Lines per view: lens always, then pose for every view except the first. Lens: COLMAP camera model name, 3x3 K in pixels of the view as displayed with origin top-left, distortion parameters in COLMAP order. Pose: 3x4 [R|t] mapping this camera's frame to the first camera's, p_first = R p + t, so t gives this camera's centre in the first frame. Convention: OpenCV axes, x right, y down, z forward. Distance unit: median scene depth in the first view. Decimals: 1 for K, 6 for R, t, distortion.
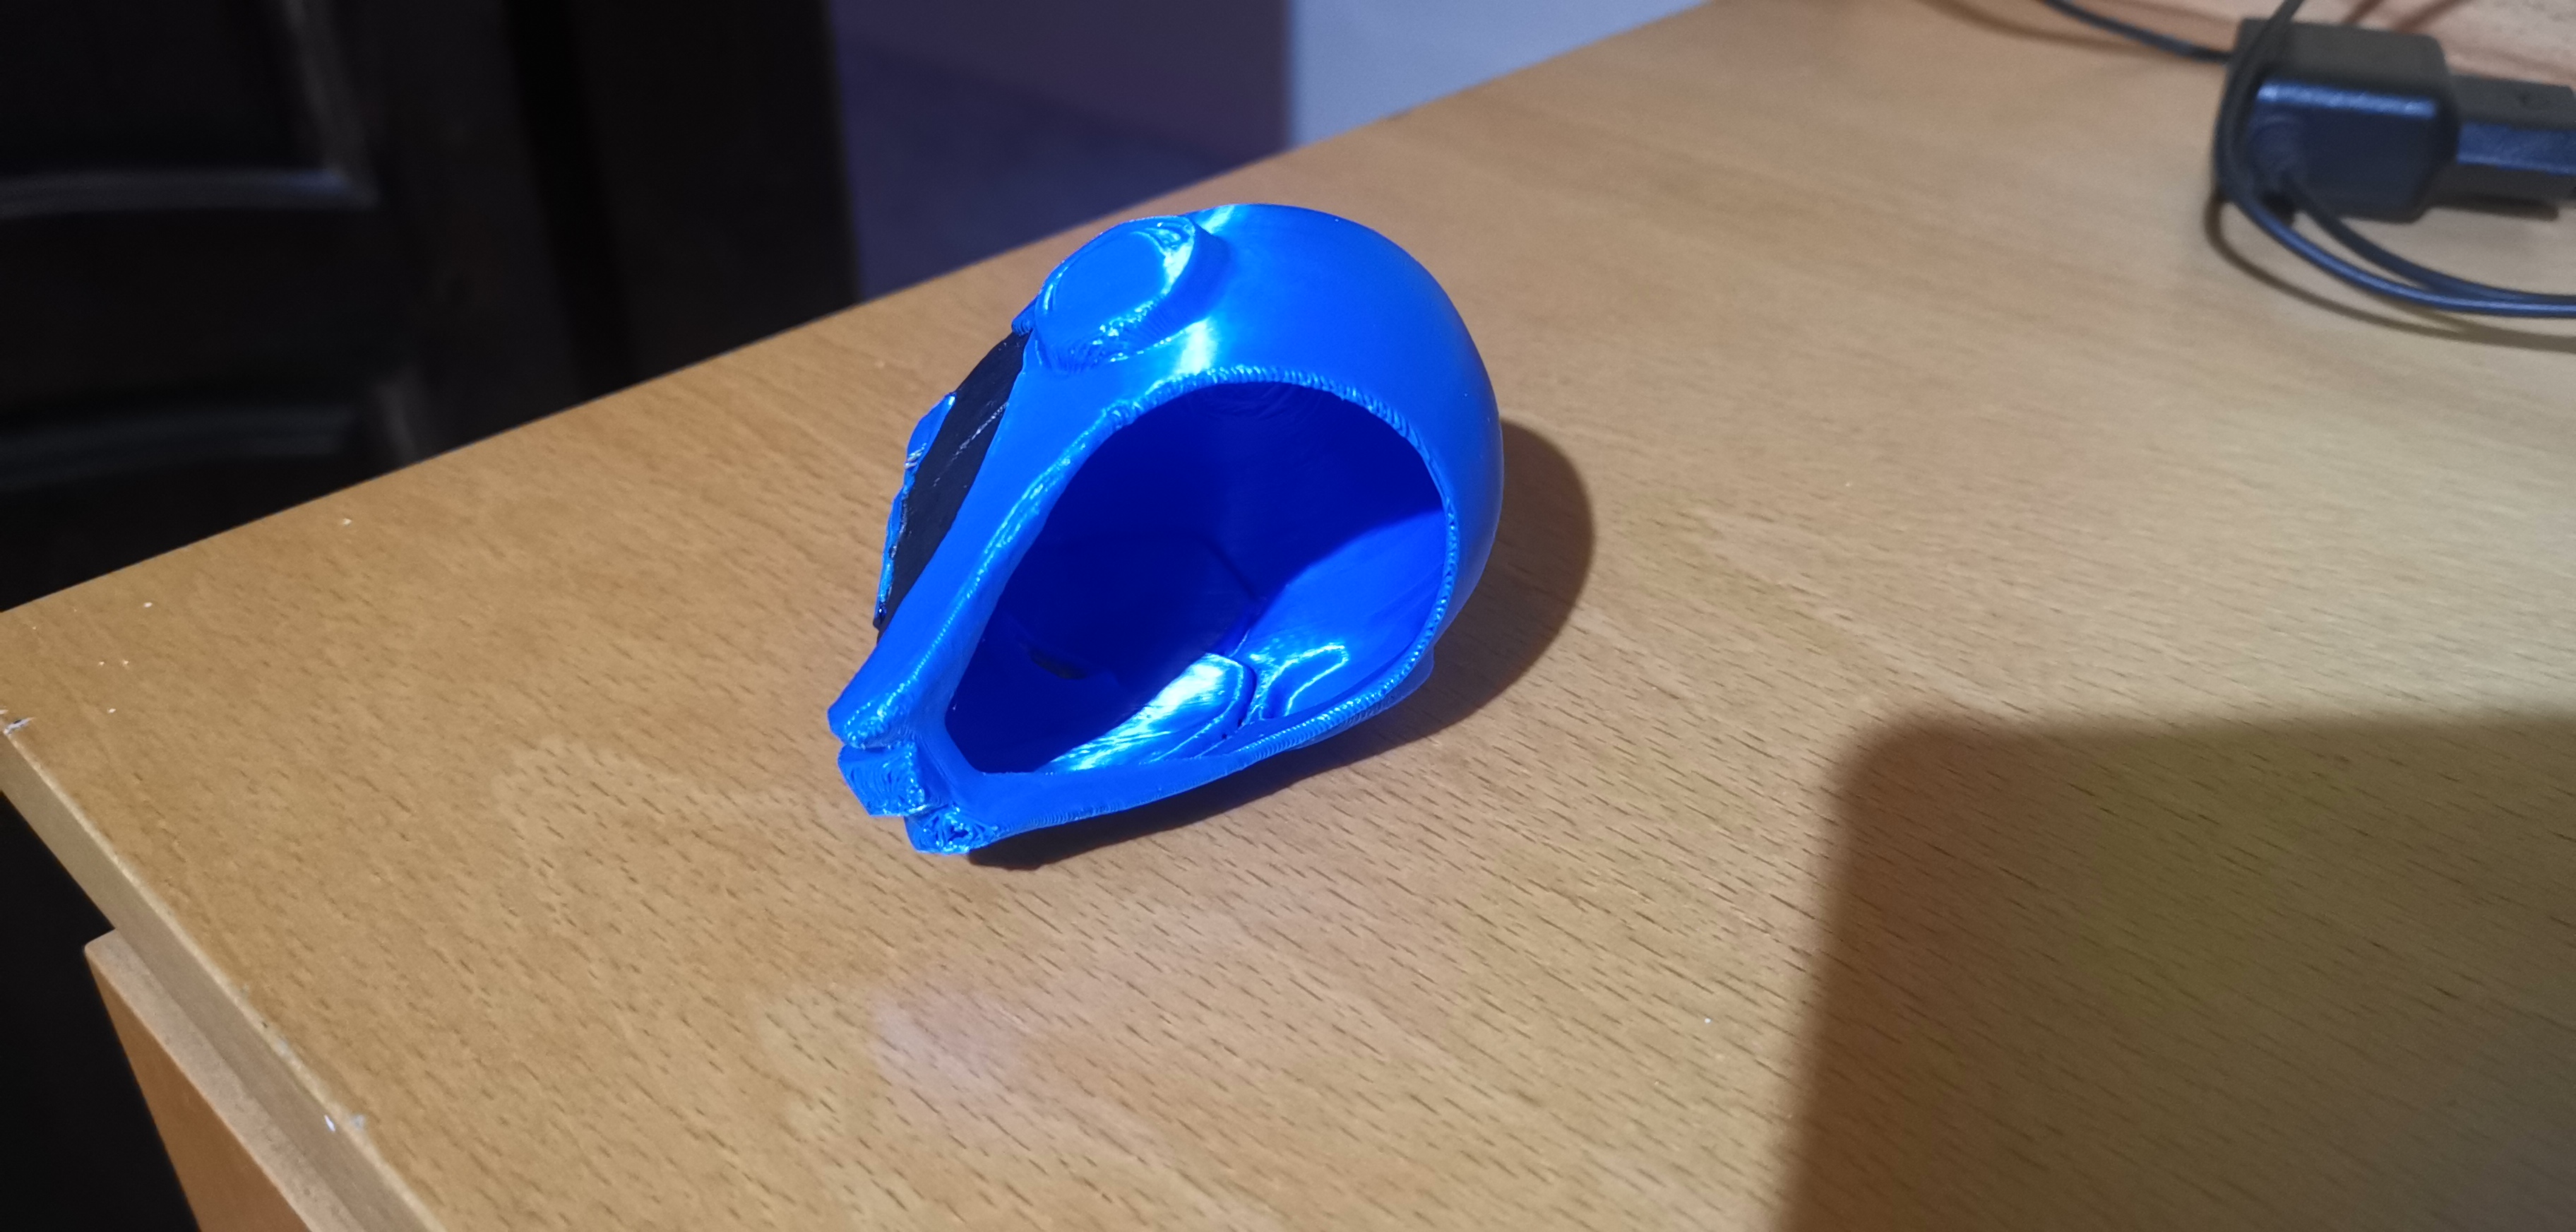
lens RADIAL K [[1988.1, 0, 1233.5], [0, 1988.1, 615.4], [0, 0, 1]] dist [0.006315, -0.053806]
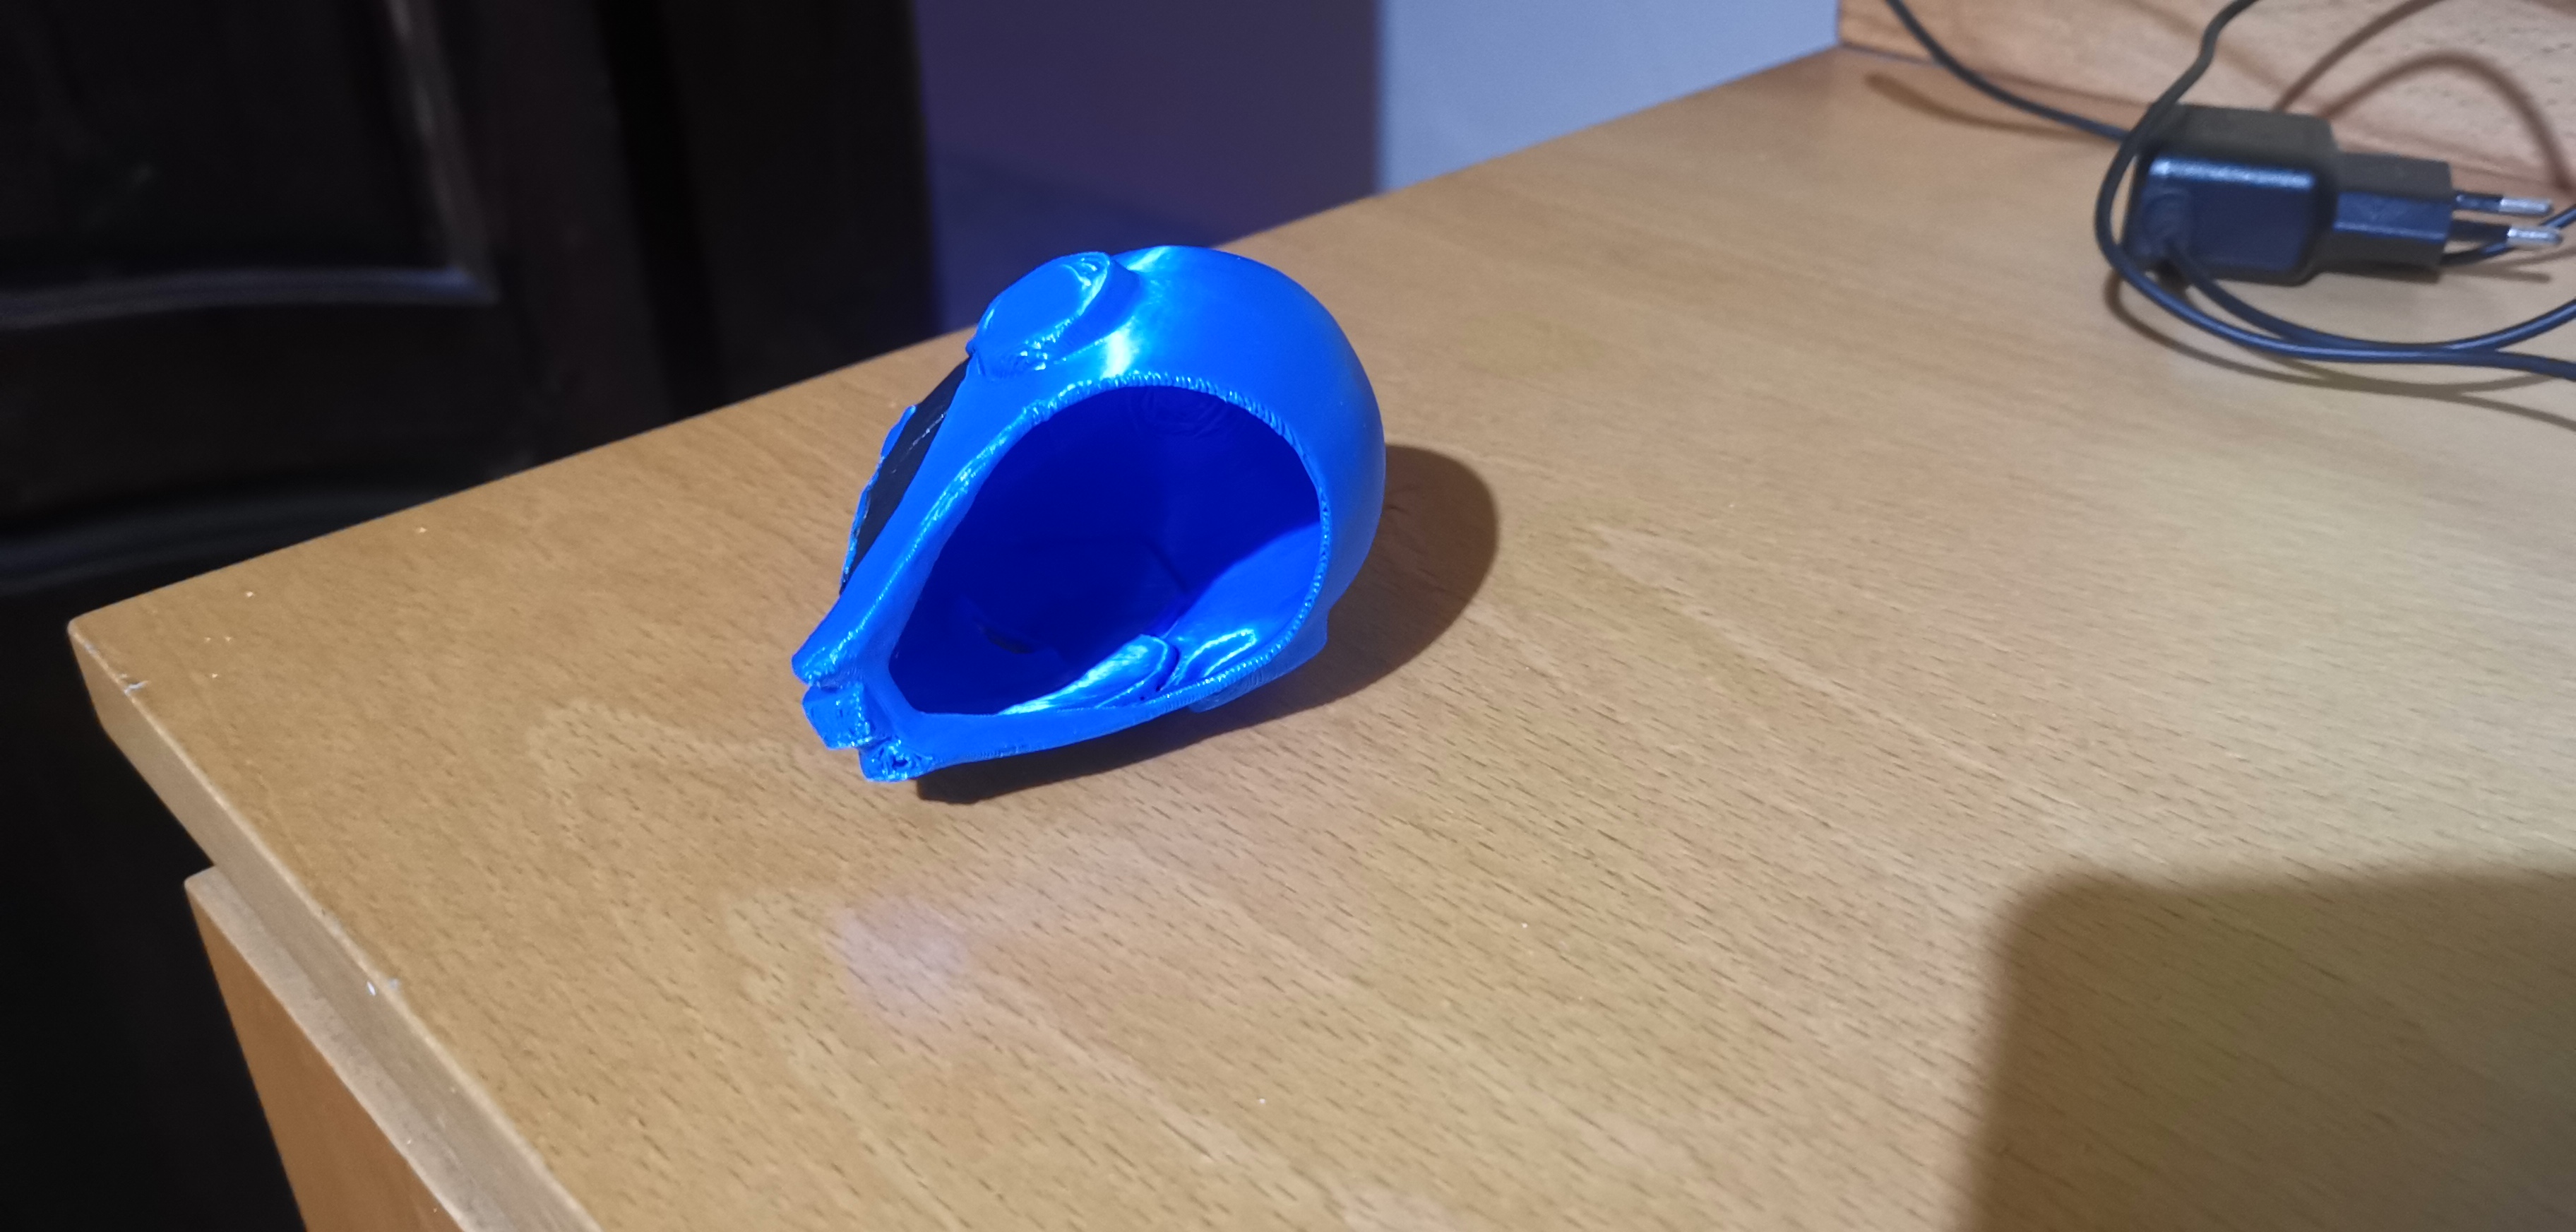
lens RADIAL K [[1988.1, 0, 1257.3], [0, 1988.1, 641.6], [0, 0, 1]] dist [0.006315, -0.053806]
pose [[0.998875, 0.008772, -0.046608, 0.119142], [-0.010859, 0.998940, -0.044727, 0.080763], [0.046166, 0.045183, 0.997911, -0.165322]]
